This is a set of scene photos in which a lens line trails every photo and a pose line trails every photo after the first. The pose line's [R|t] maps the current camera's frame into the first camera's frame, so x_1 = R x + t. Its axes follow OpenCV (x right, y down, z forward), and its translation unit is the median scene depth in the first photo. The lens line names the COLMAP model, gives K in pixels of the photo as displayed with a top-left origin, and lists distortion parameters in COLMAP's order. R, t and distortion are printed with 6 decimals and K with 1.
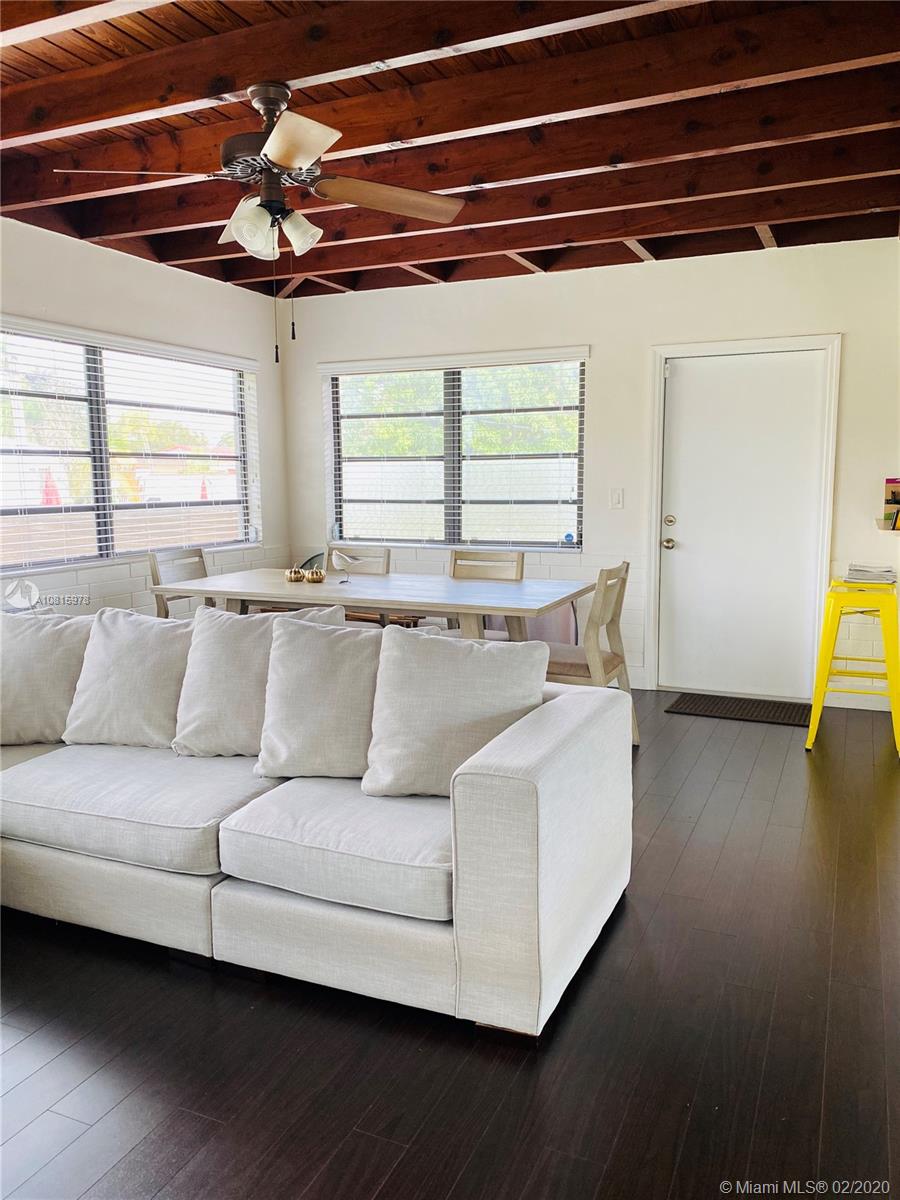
lens RADIAL K [[918.7, 0, 448.4], [0, 918.7, 585.4], [0, 0, 1]] dist [0.130052, -0.177333]
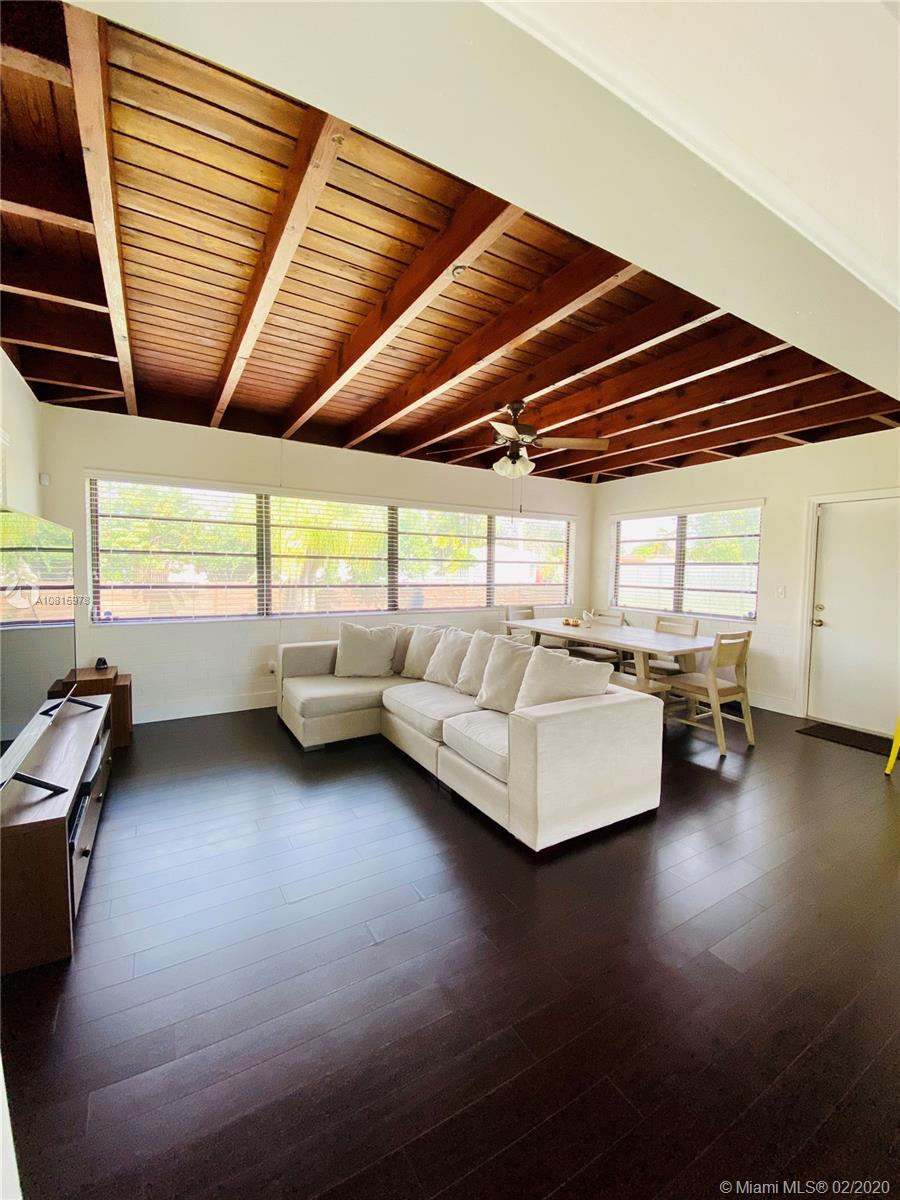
lens RADIAL K [[485.2, 0, 450.0], [0, 485.2, 600.0], [0, 0, 1]] dist [0.029580, -0.000209]
pose [[0.822658, 0.058020, -0.565569, 0.212747], [-0.089053, 0.995650, -0.027392, -0.006866], [0.561519, 0.072899, 0.824246, -0.013329]]
